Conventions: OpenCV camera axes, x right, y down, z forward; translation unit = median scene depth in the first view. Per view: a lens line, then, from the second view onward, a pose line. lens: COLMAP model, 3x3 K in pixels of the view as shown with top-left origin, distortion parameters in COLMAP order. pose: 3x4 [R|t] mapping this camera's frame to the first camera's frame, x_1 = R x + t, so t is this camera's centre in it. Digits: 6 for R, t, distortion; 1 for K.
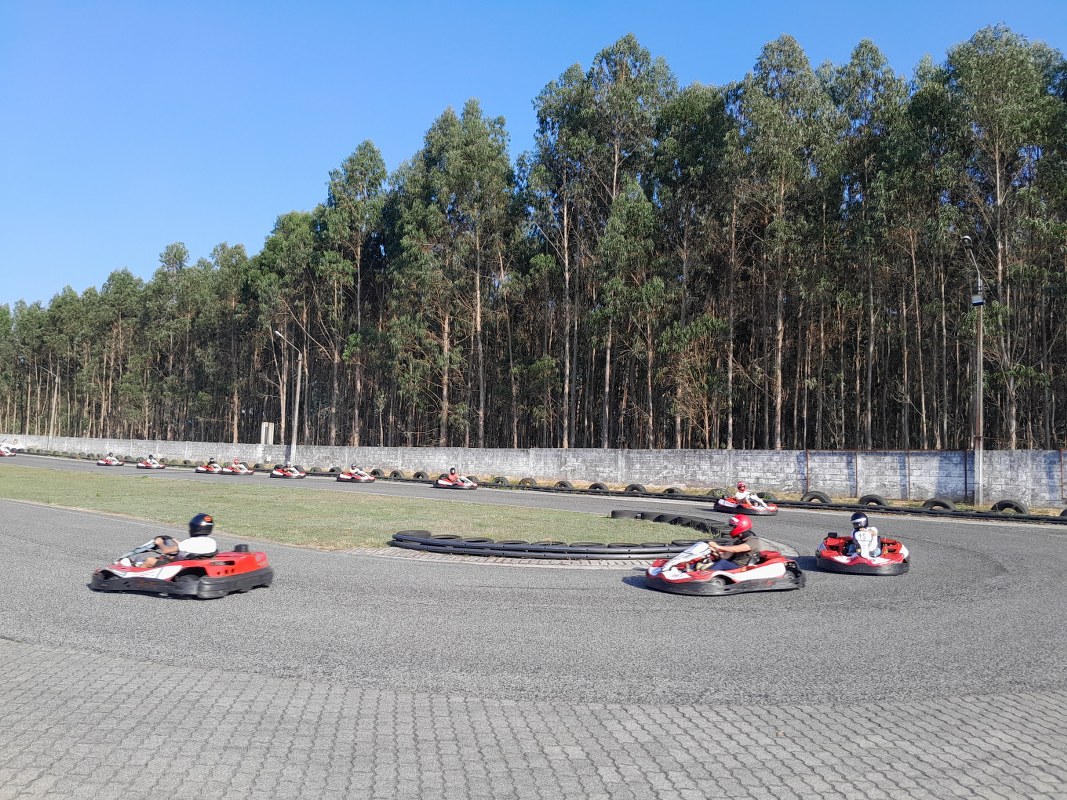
lens RADIAL K [[802.2, 0, 529.7], [0, 802.2, 420.5], [0, 0, 1]] dist [0.091804, -0.170159]
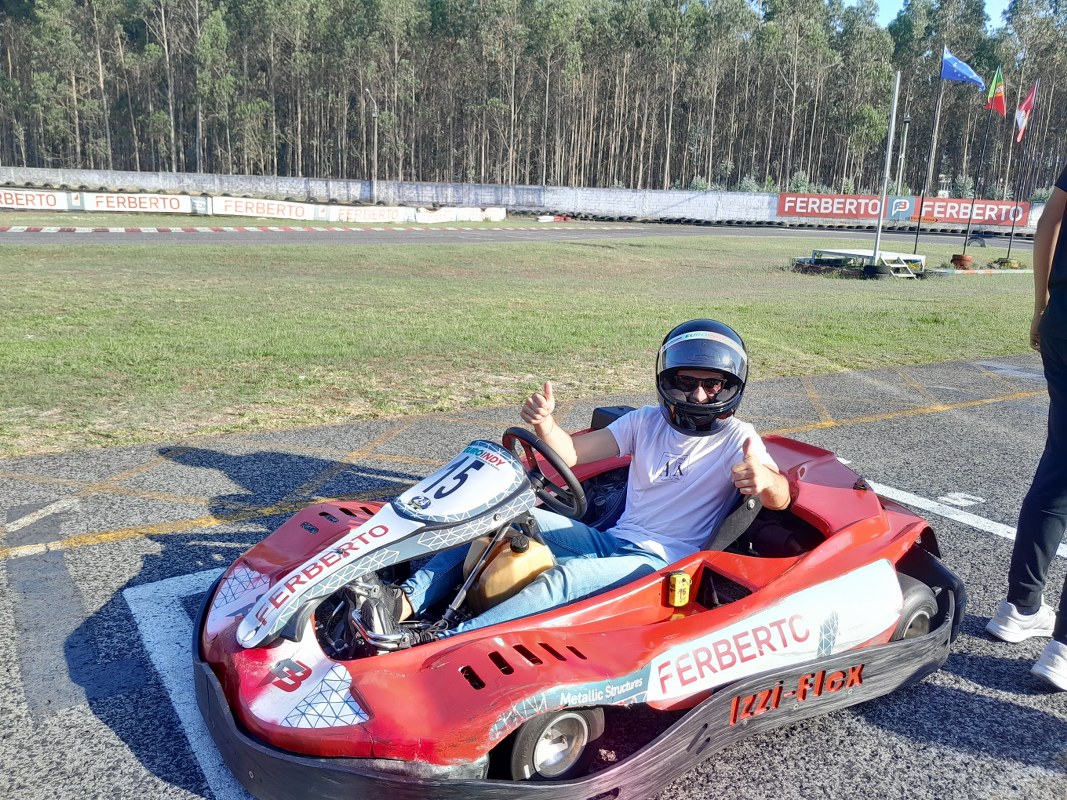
lens RADIAL K [[820.6, 0, 516.1], [0, 820.6, 409.0], [0, 0, 1]] dist [0.097567, -0.195672]
pose [[0.877654, -0.099950, 0.468756, -0.274093], [-0.047875, 0.954842, 0.293232, -0.049828], [-0.476897, -0.279798, 0.833236, -1.287031]]
